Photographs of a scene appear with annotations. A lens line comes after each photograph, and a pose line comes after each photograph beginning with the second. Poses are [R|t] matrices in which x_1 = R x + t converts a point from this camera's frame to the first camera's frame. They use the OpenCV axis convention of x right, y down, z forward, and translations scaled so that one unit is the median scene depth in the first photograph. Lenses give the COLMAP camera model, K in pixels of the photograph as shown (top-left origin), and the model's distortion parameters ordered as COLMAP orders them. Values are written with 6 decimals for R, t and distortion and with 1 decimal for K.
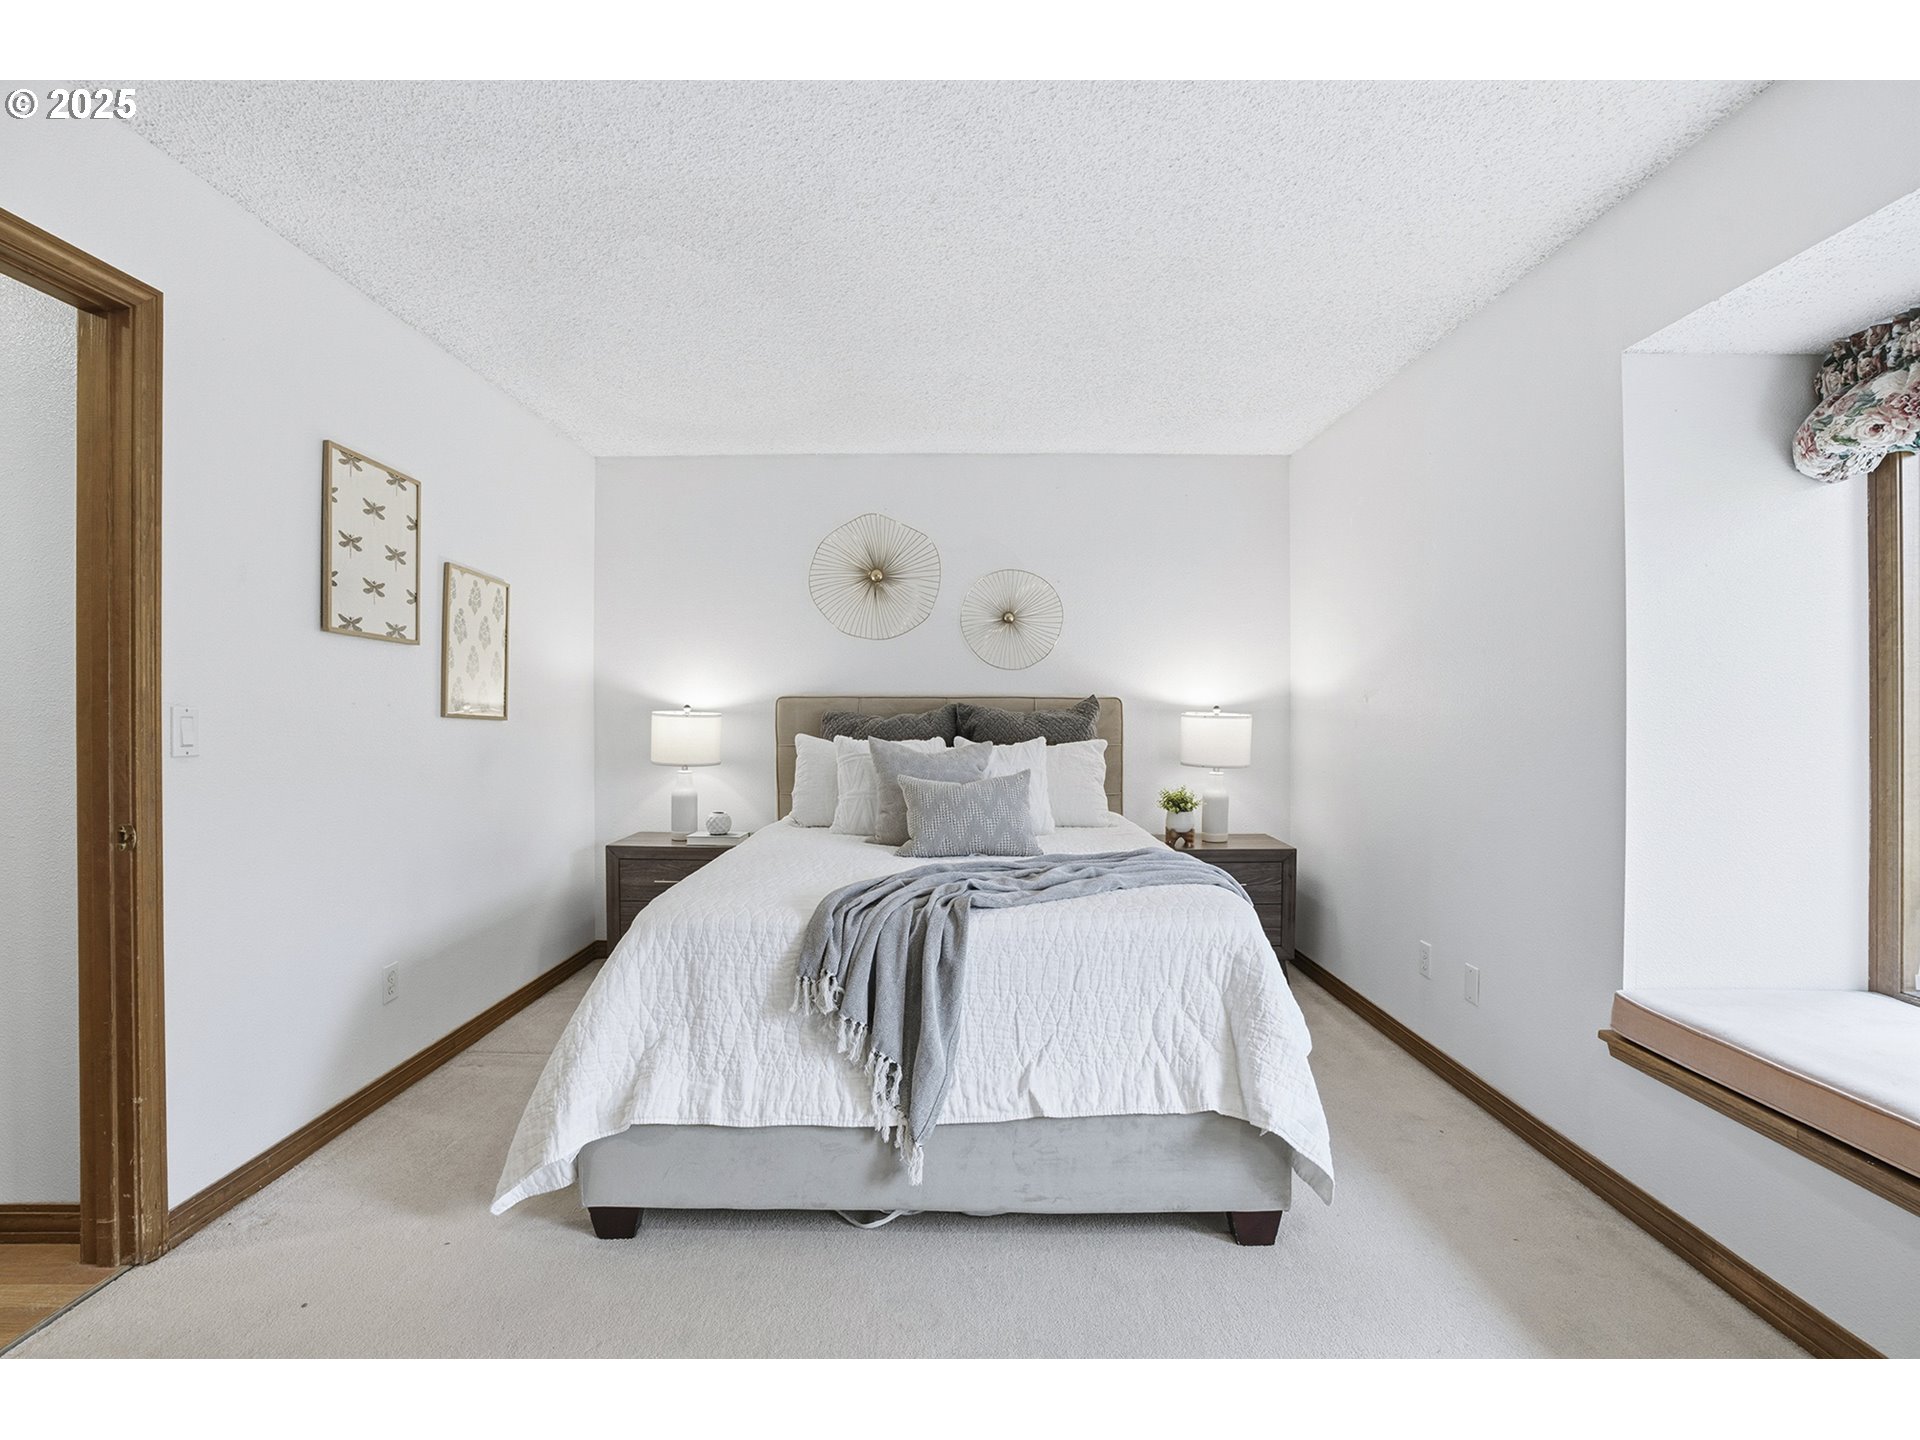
lens RADIAL K [[900.3, 0, 955.6], [0, 900.3, 717.9], [0, 0, 1]] dist [-0.050163, 0.008928]
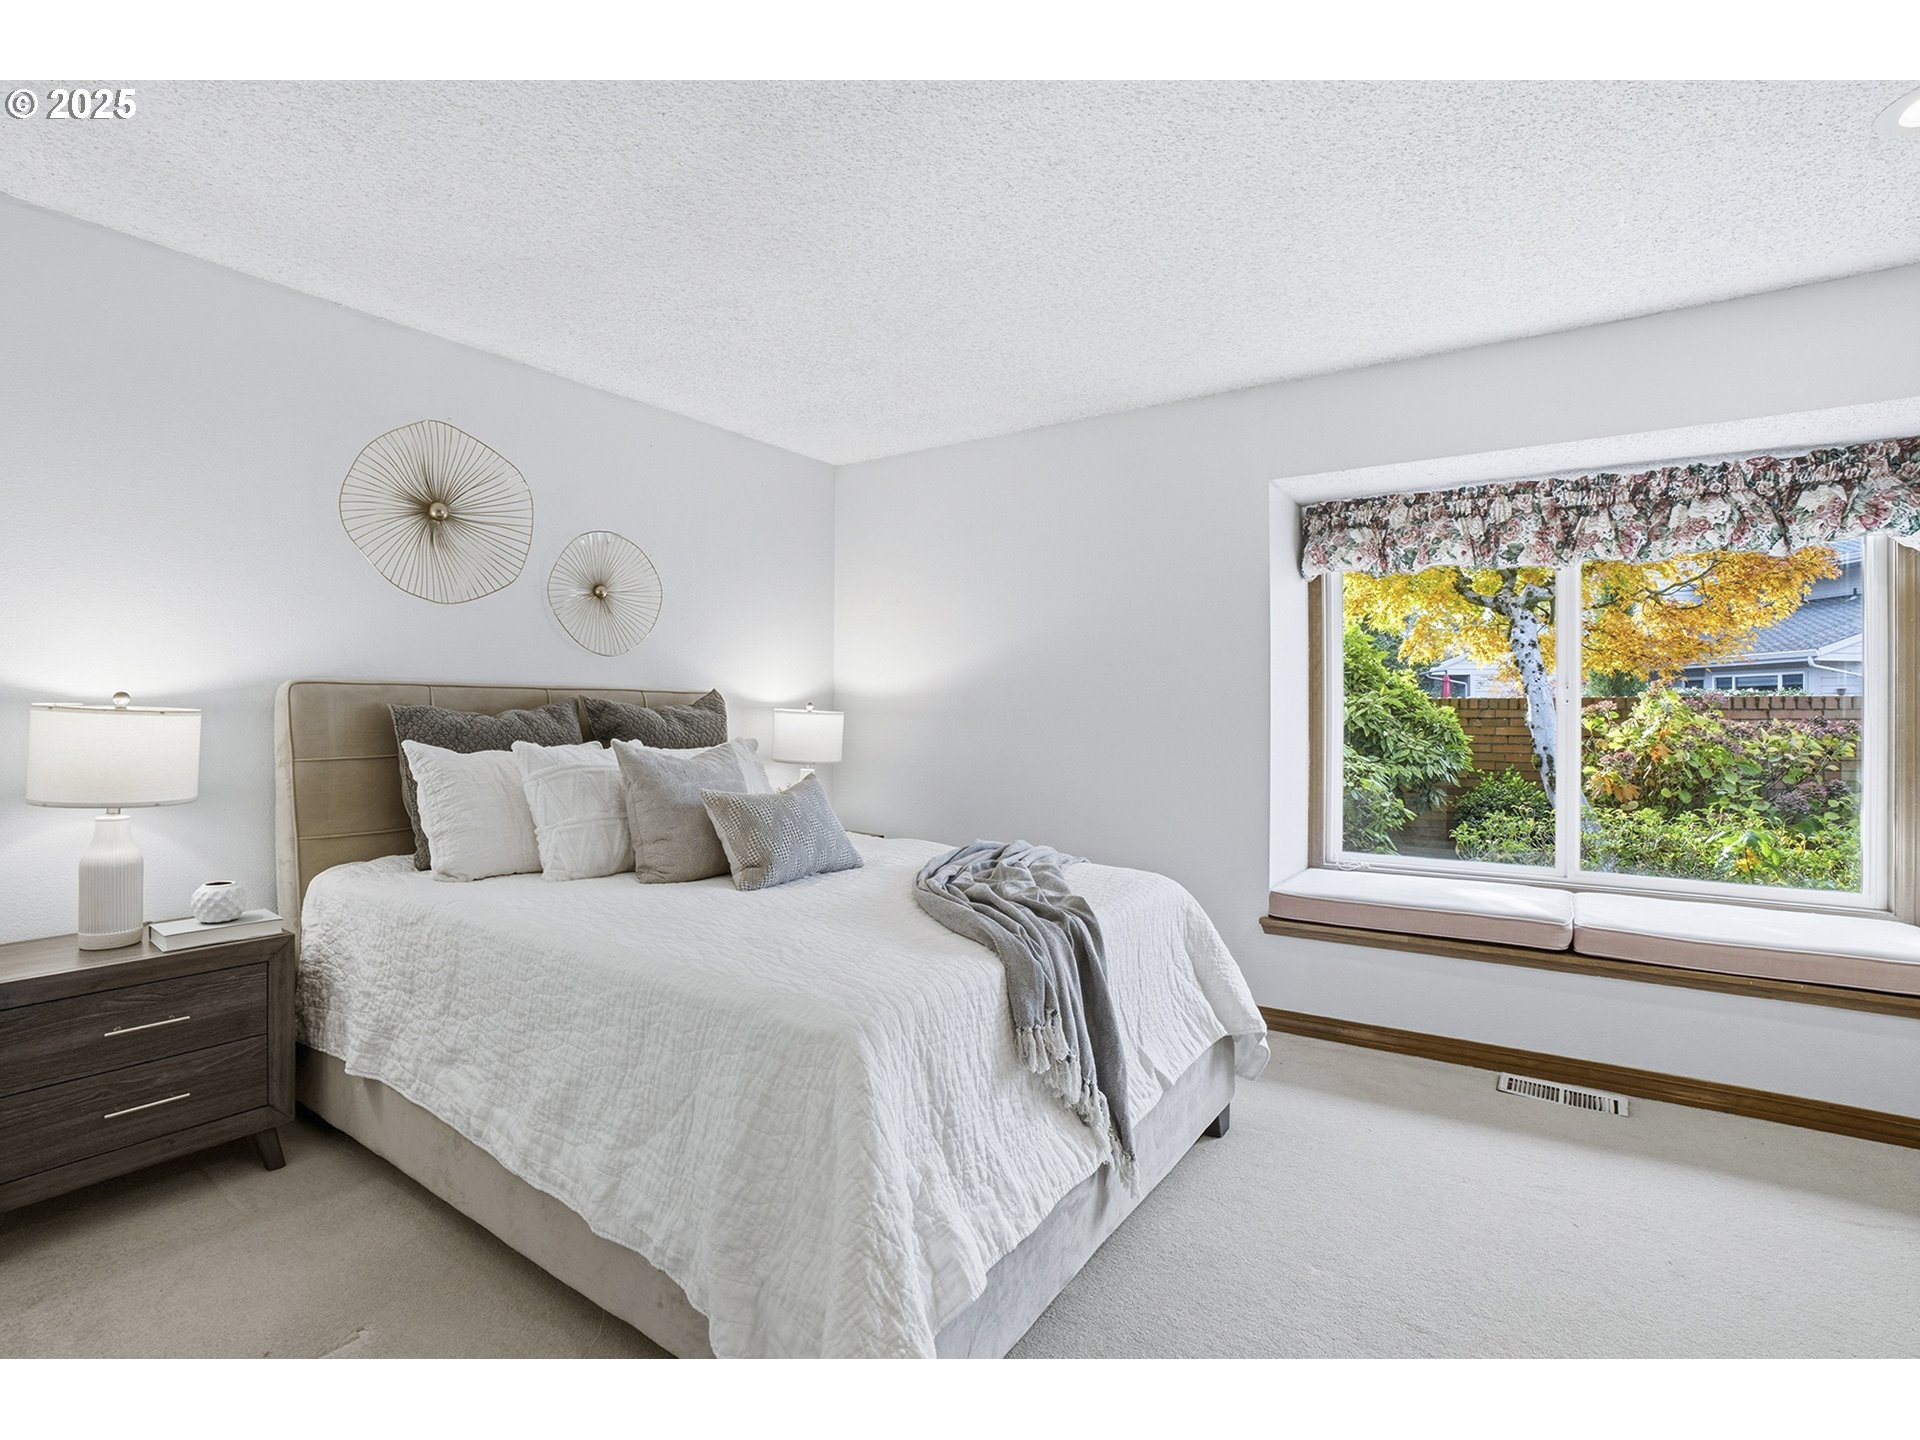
lens RADIAL K [[900.3, 0, 955.6], [0, 900.3, 717.9], [0, 0, 1]] dist [-0.050163, 0.008928]
pose [[0.548067, -0.005318, 0.836418, -0.884588], [0.000474, 0.999982, 0.006047, -0.004804], [-0.836435, -0.002918, 0.548059, 0.587498]]
